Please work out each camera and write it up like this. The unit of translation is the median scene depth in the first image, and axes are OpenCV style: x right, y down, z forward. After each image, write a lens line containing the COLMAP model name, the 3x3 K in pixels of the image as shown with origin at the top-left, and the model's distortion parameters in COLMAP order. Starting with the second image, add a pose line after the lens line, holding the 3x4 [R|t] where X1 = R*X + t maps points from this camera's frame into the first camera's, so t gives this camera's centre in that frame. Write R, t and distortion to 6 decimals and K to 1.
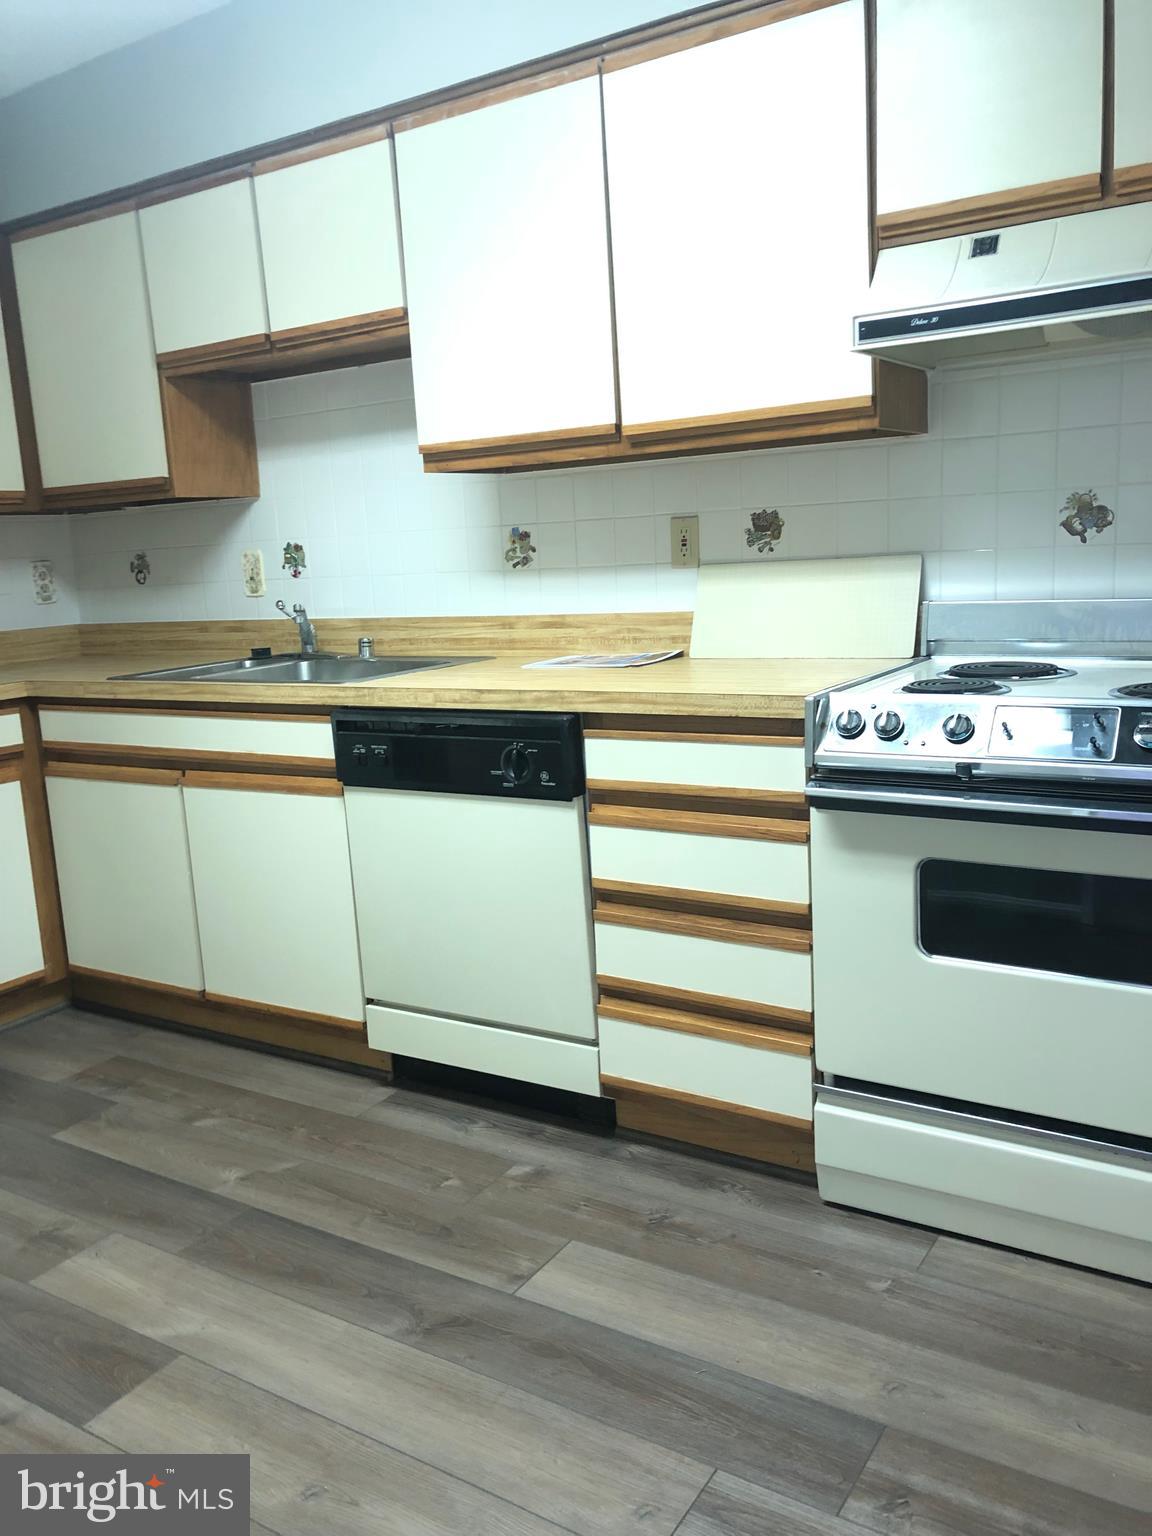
lens RADIAL K [[1249.5, 0, 574.5], [0, 1249.5, 771.3], [0, 0, 1]] dist [0.012256, -0.014699]
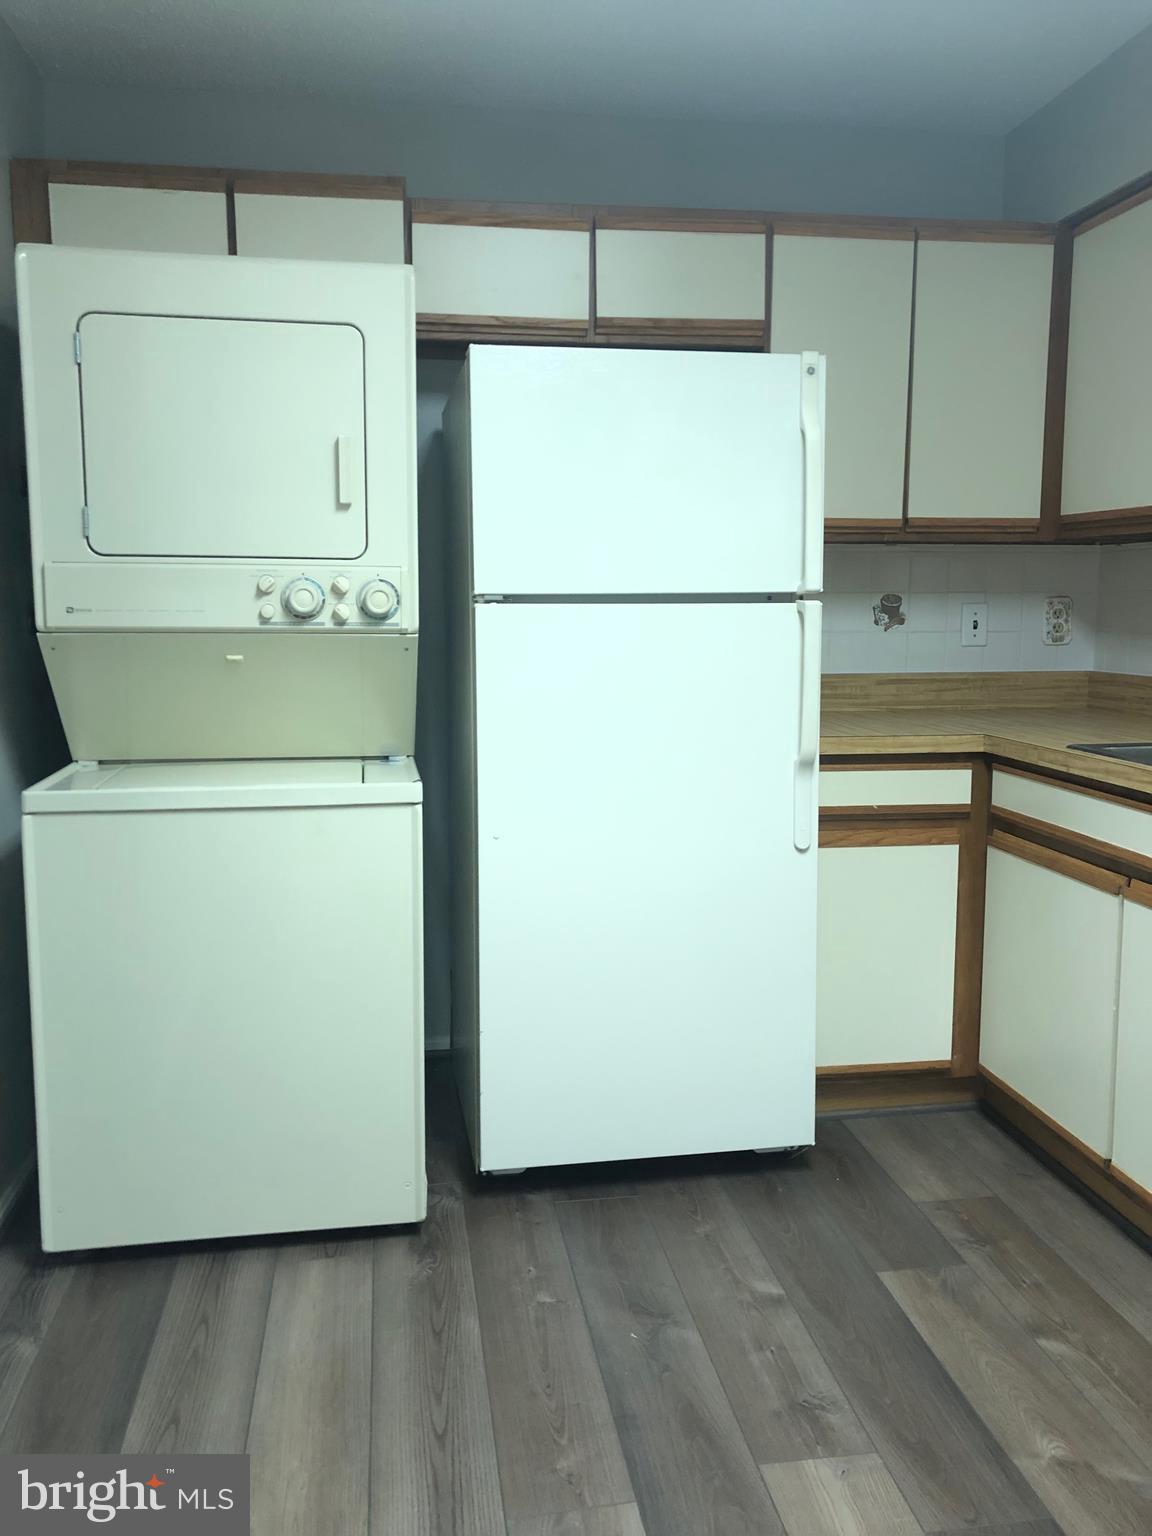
lens RADIAL K [[1249.5, 0, 571.9], [0, 1249.5, 755.2], [0, 0, 1]] dist [0.012256, -0.014699]
pose [[0.659252, 0.142357, -0.738323, 0.020300], [-0.165829, 0.985264, 0.041900, -0.049420], [0.733408, 0.094812, 0.673144, 0.212734]]
